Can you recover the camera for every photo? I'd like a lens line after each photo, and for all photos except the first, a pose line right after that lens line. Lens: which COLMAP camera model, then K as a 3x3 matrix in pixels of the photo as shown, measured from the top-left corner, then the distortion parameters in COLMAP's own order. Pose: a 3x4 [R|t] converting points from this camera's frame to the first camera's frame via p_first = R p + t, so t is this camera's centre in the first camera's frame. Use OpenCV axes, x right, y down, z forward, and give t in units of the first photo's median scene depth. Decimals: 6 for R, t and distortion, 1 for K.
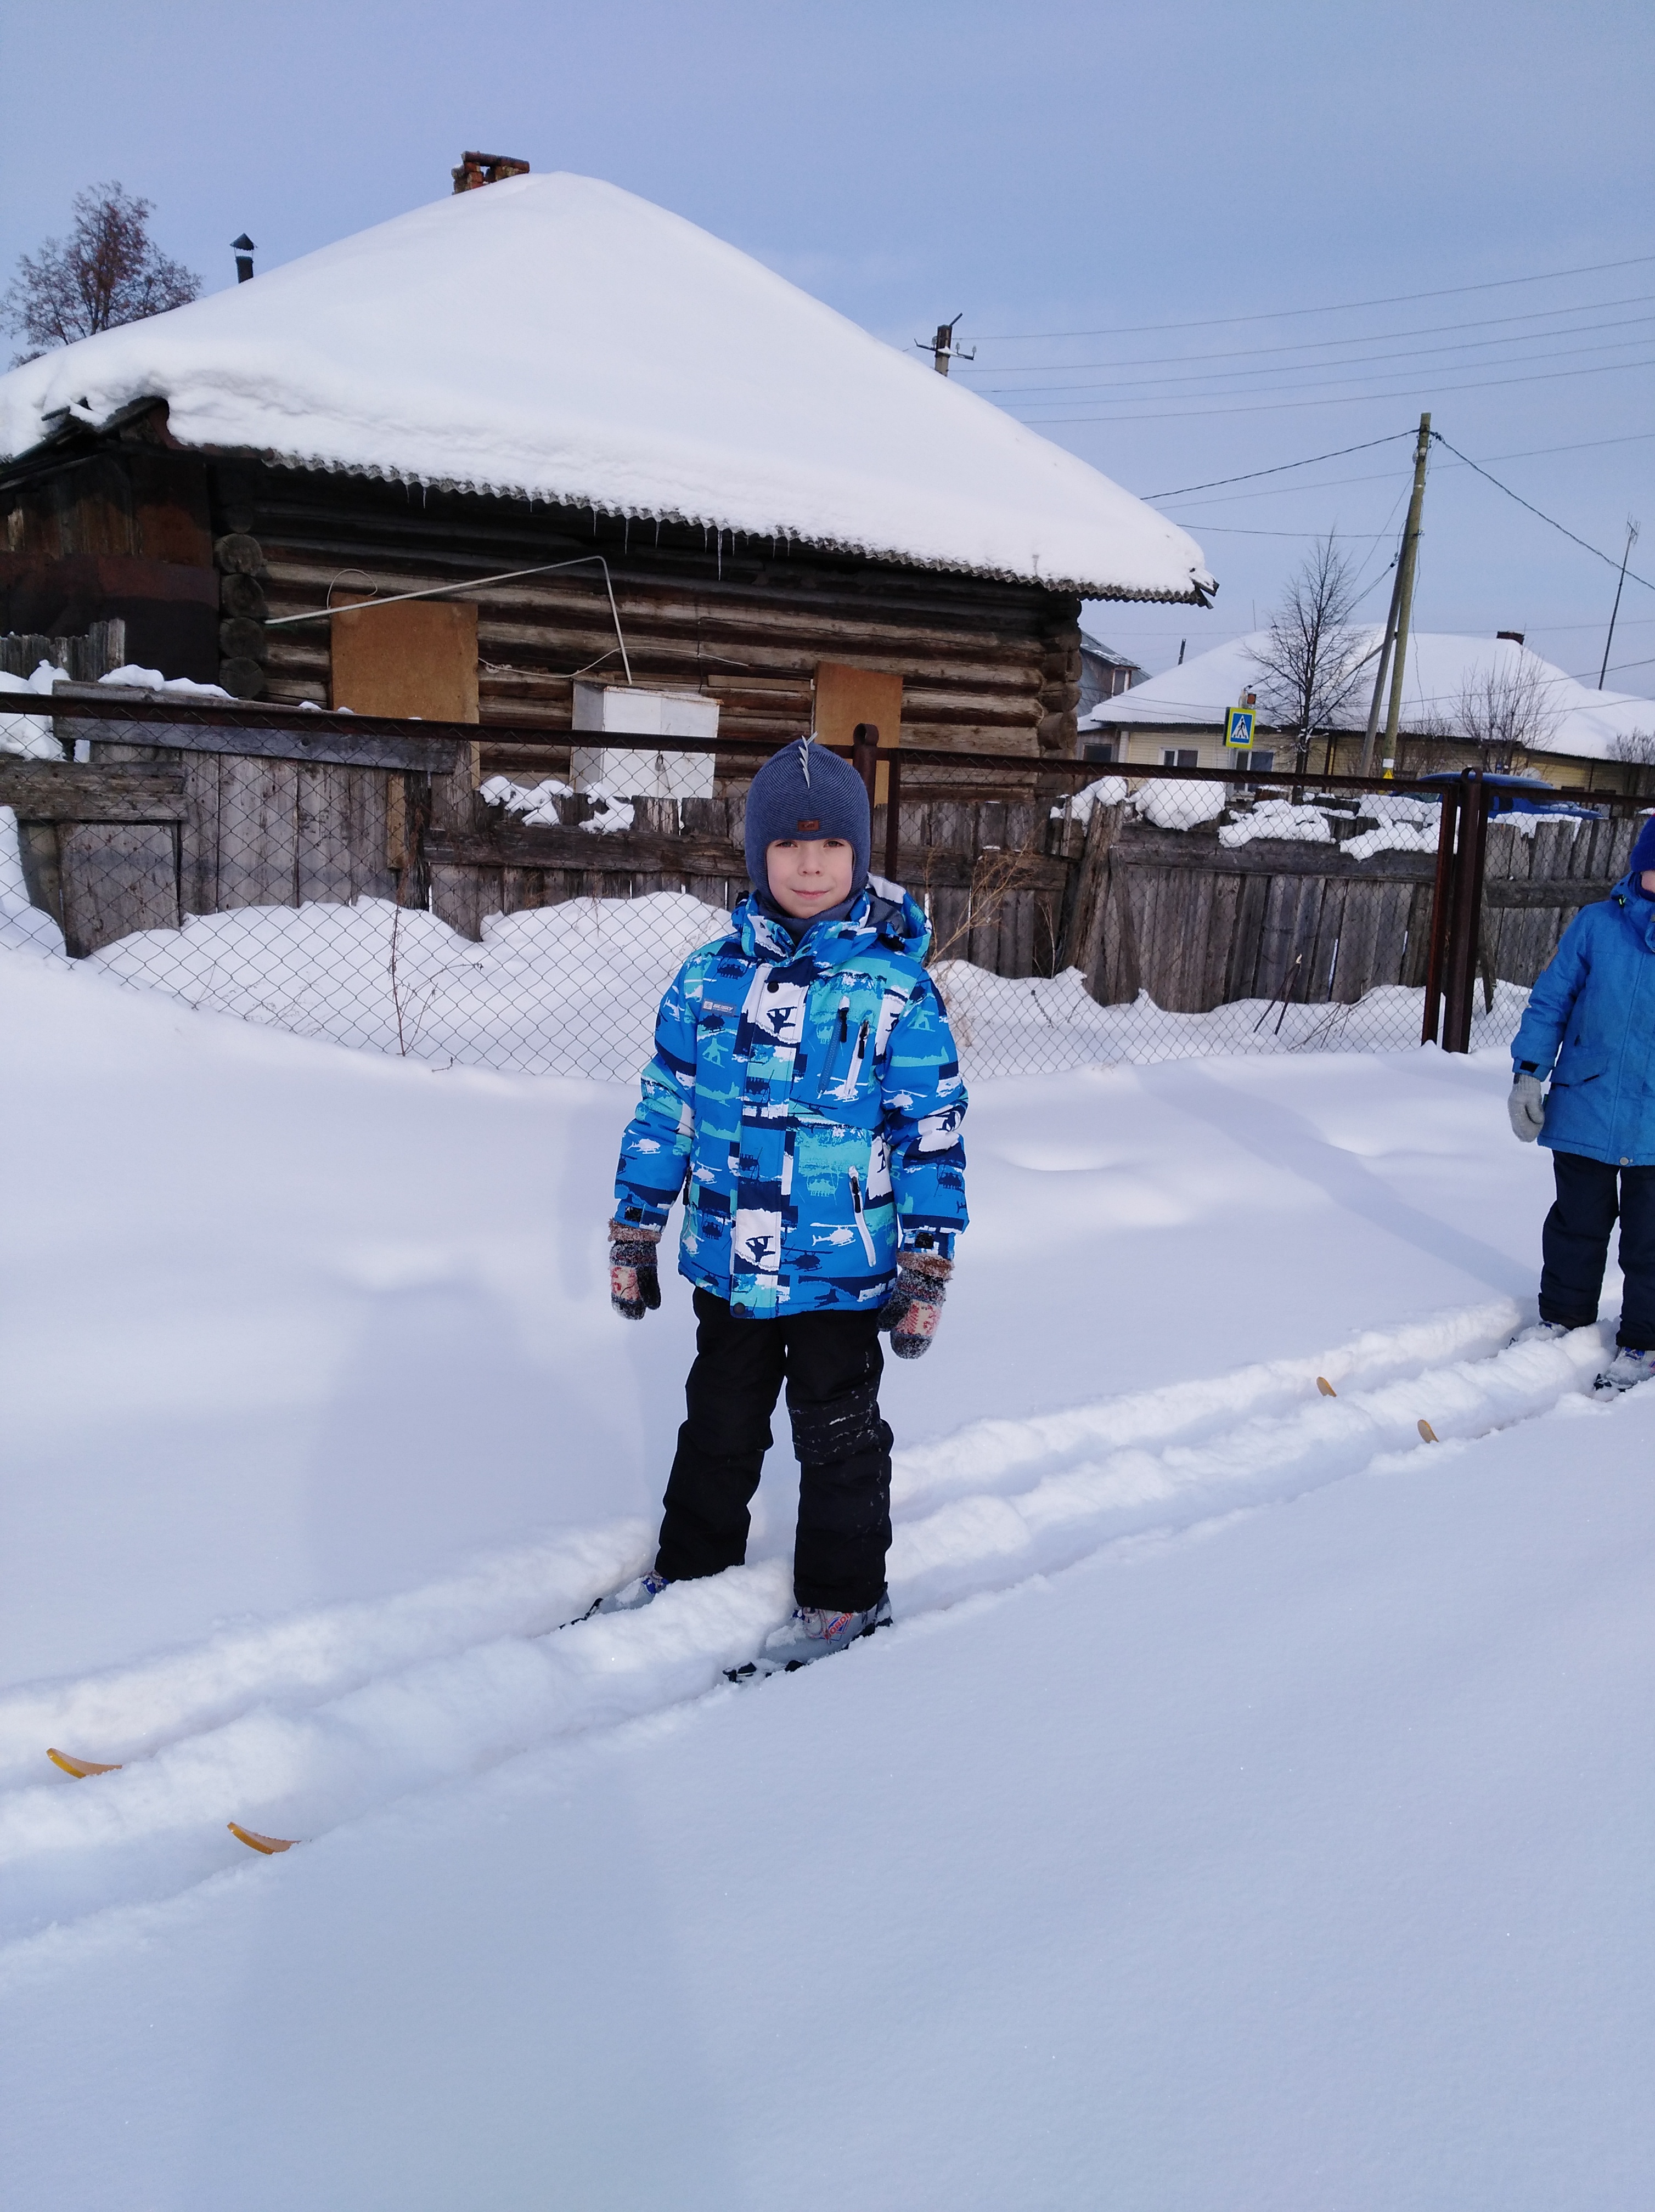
lens RADIAL K [[1673.8, 0, 821.6], [0, 1673.8, 1097.3], [0, 0, 1]] dist [0.047806, -0.076345]
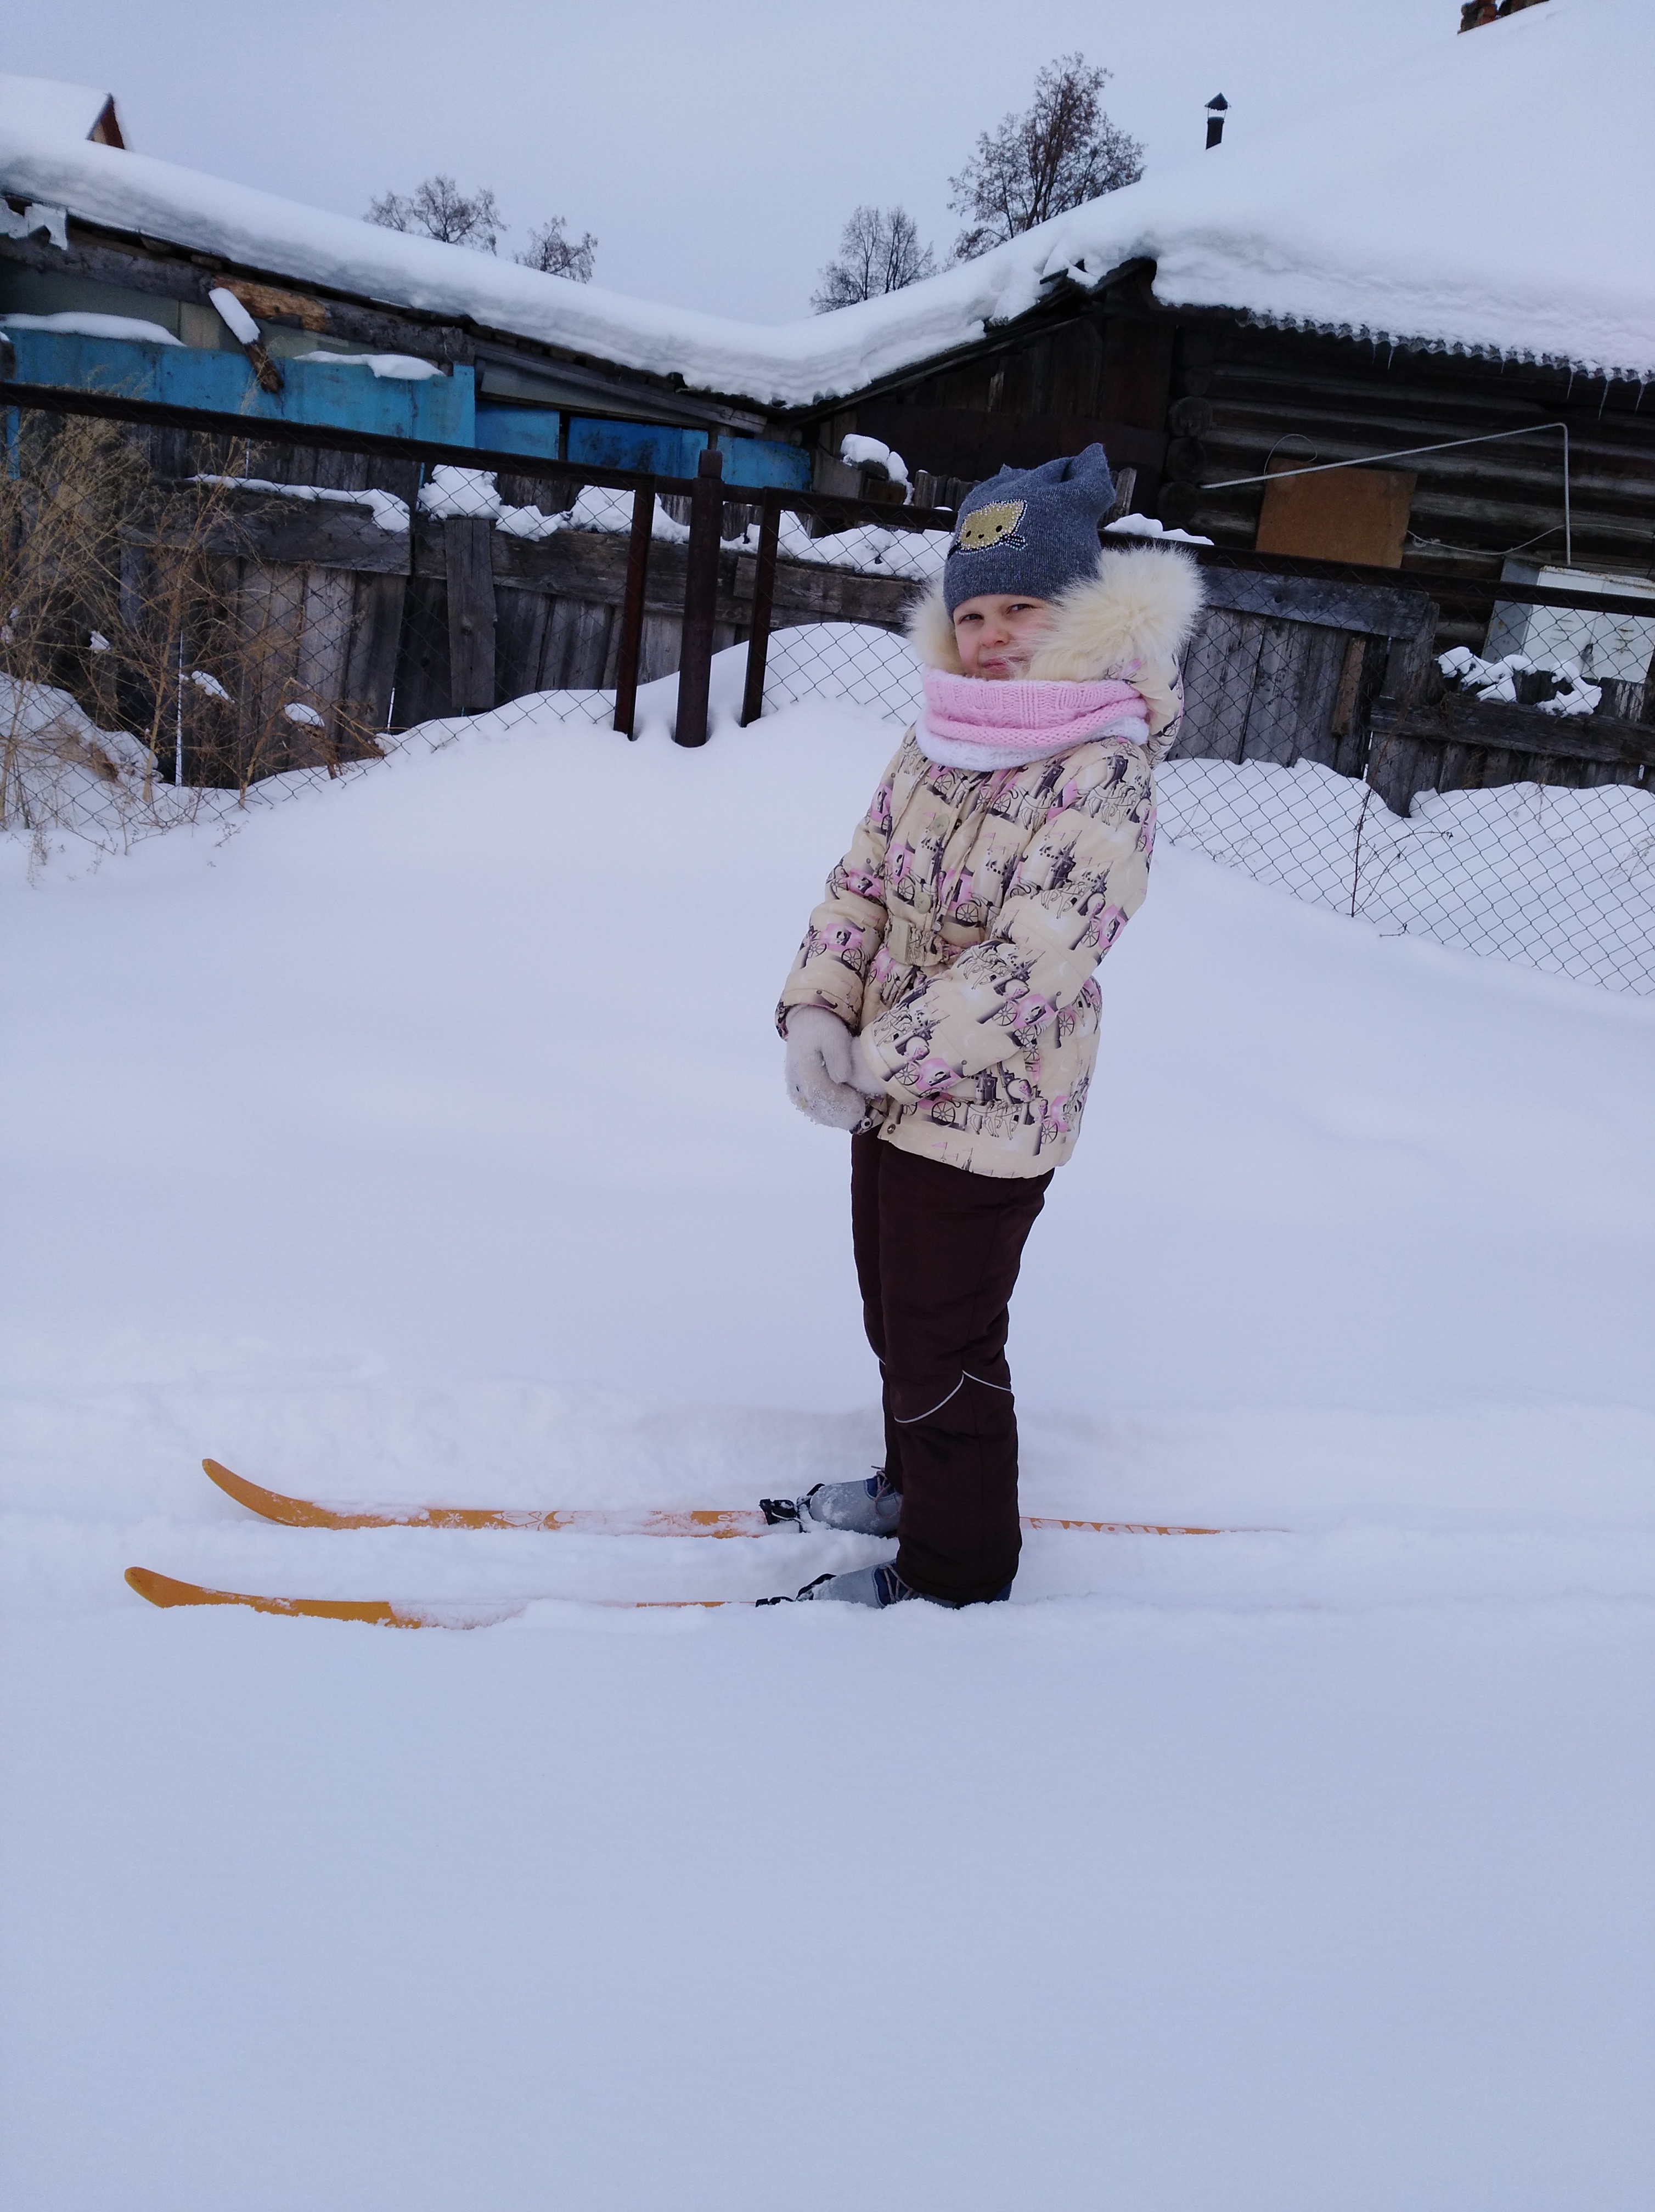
lens RADIAL K [[1682.9, 0, 838.9], [0, 1682.9, 1071.7], [0, 0, 1]] dist [0.067031, -0.089994]
pose [[0.891531, 0.172833, -0.418689, -0.034348], [-0.152490, 0.984909, 0.081863, 0.012220], [0.426519, -0.009137, 0.904432, -0.015127]]
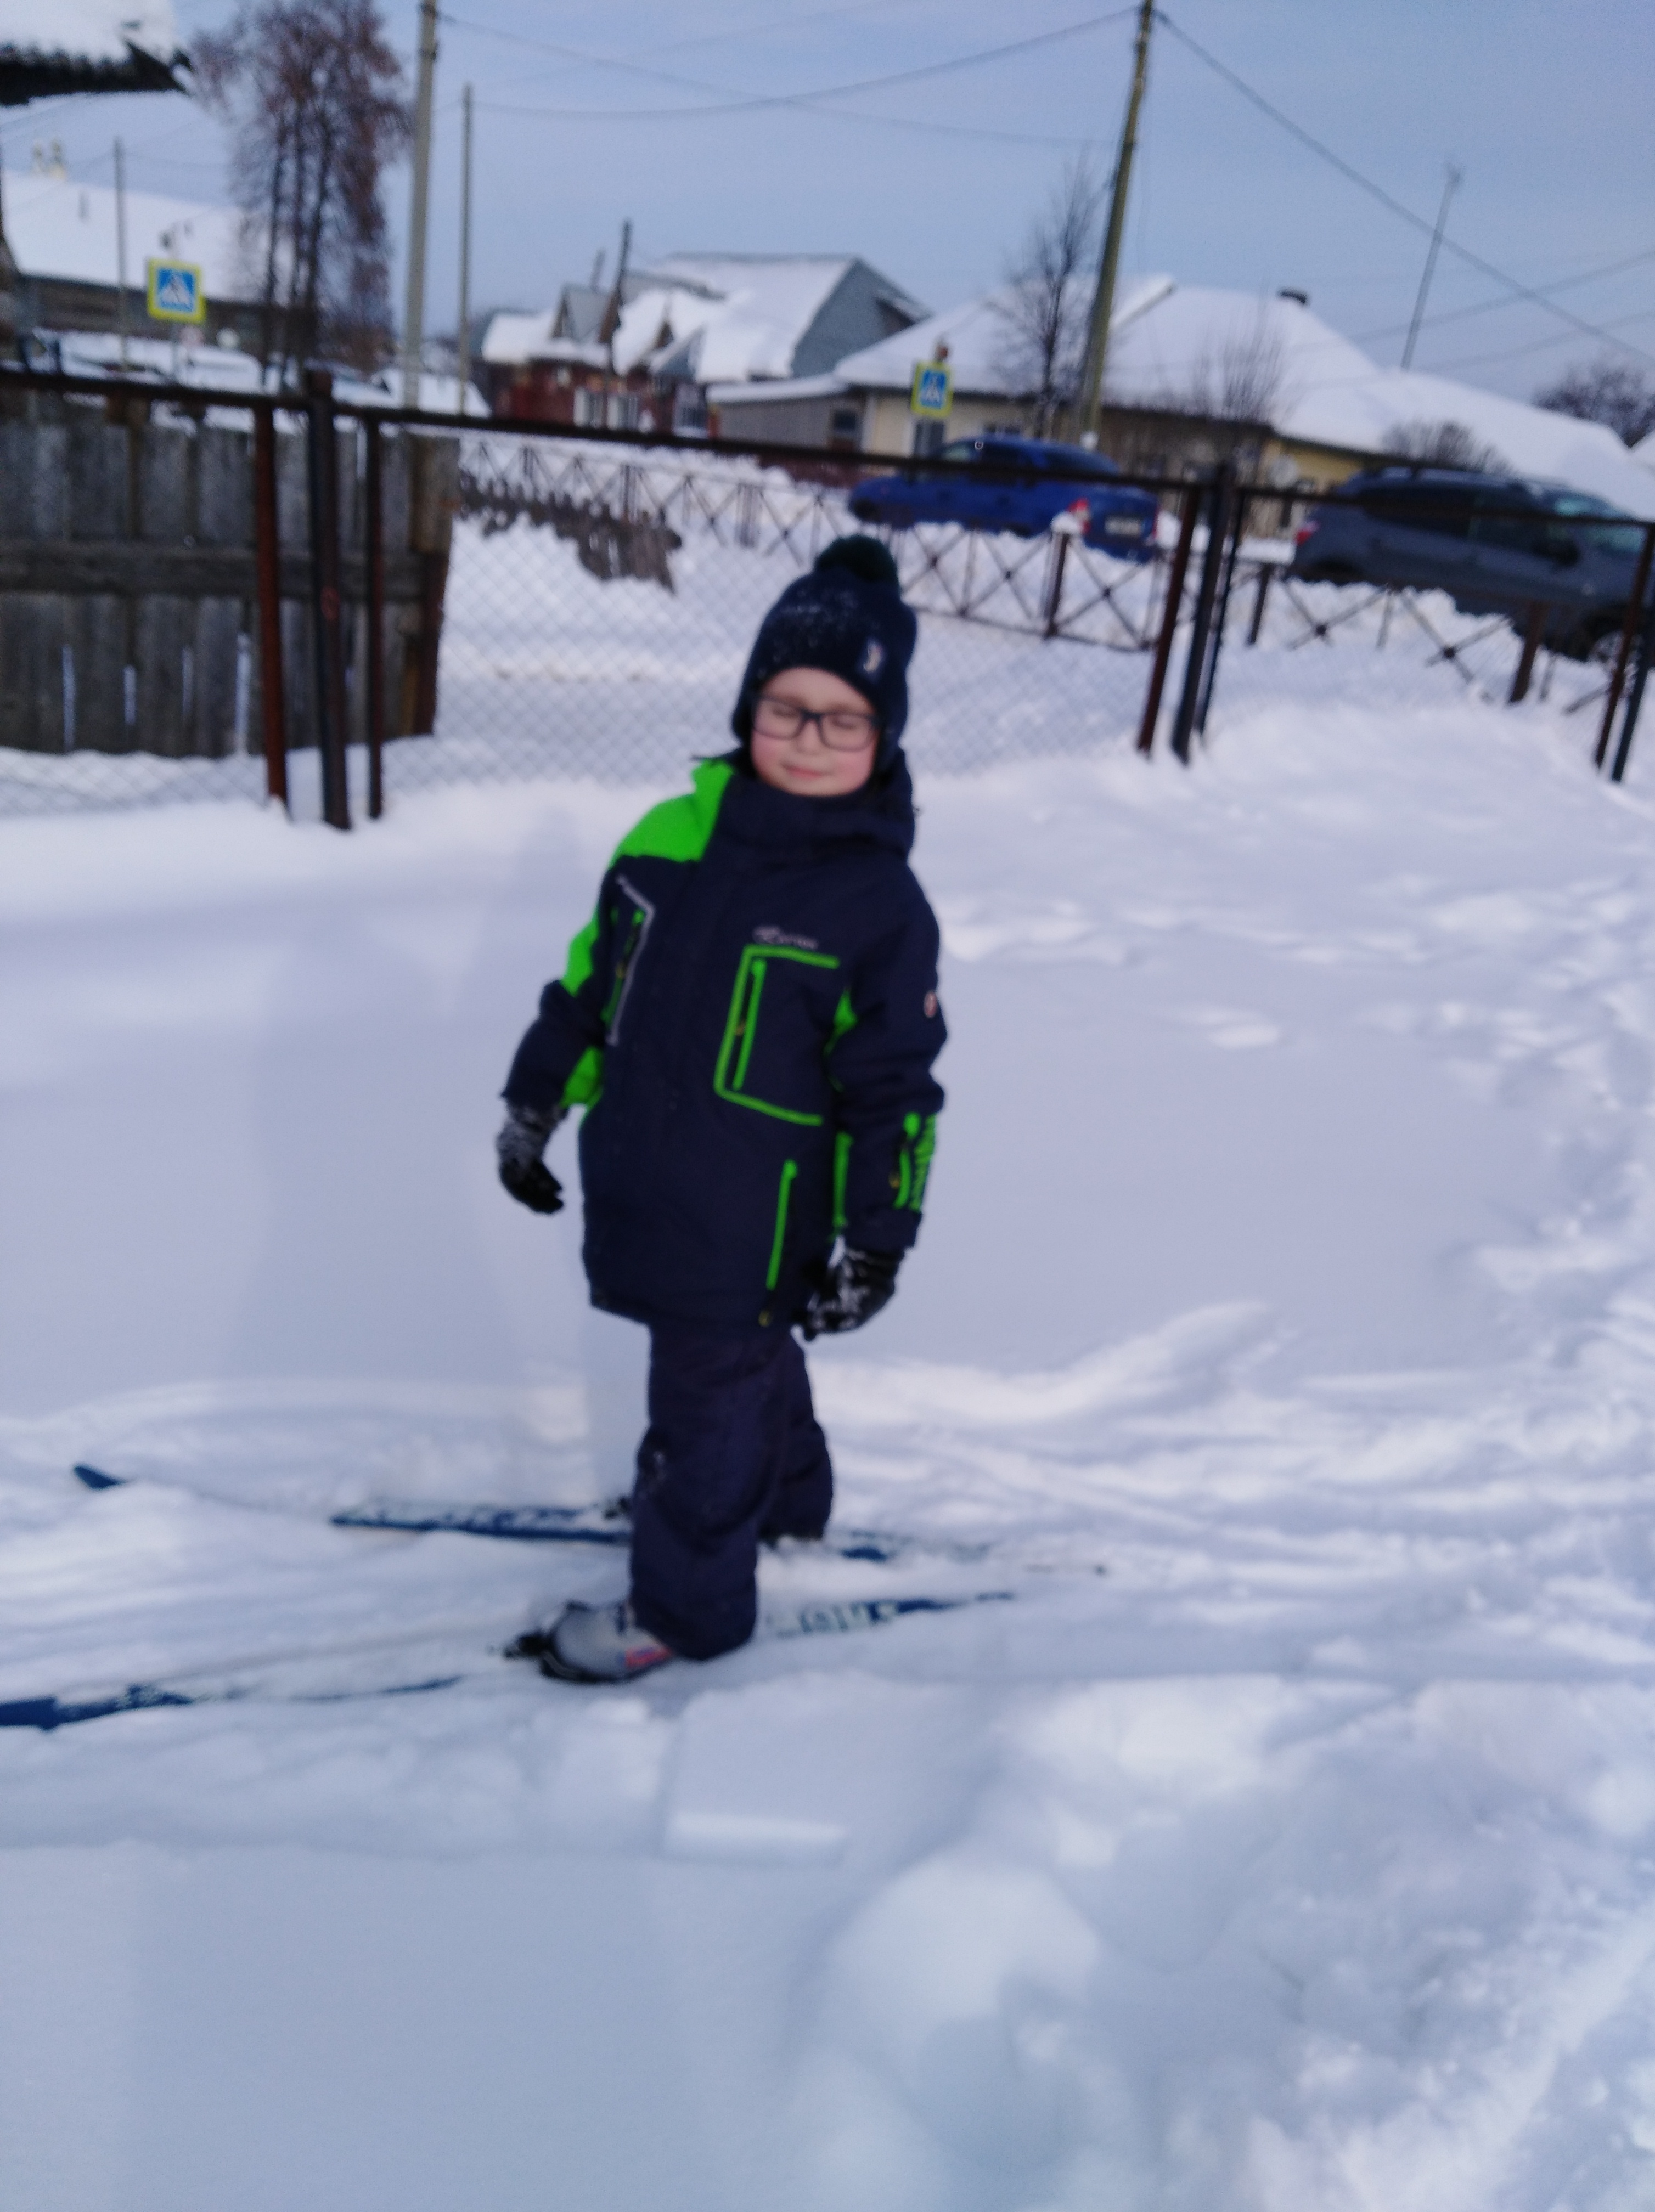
lens RADIAL K [[1672.8, 0, 822.9], [0, 1672.8, 1094.8], [0, 0, 1]] dist [0.054973, -0.091935]
pose [[0.998588, 0.025621, 0.046533, 0.582665], [-0.033174, 0.984955, 0.169594, -0.050814], [-0.041488, -0.170898, 0.984415, 0.406276]]
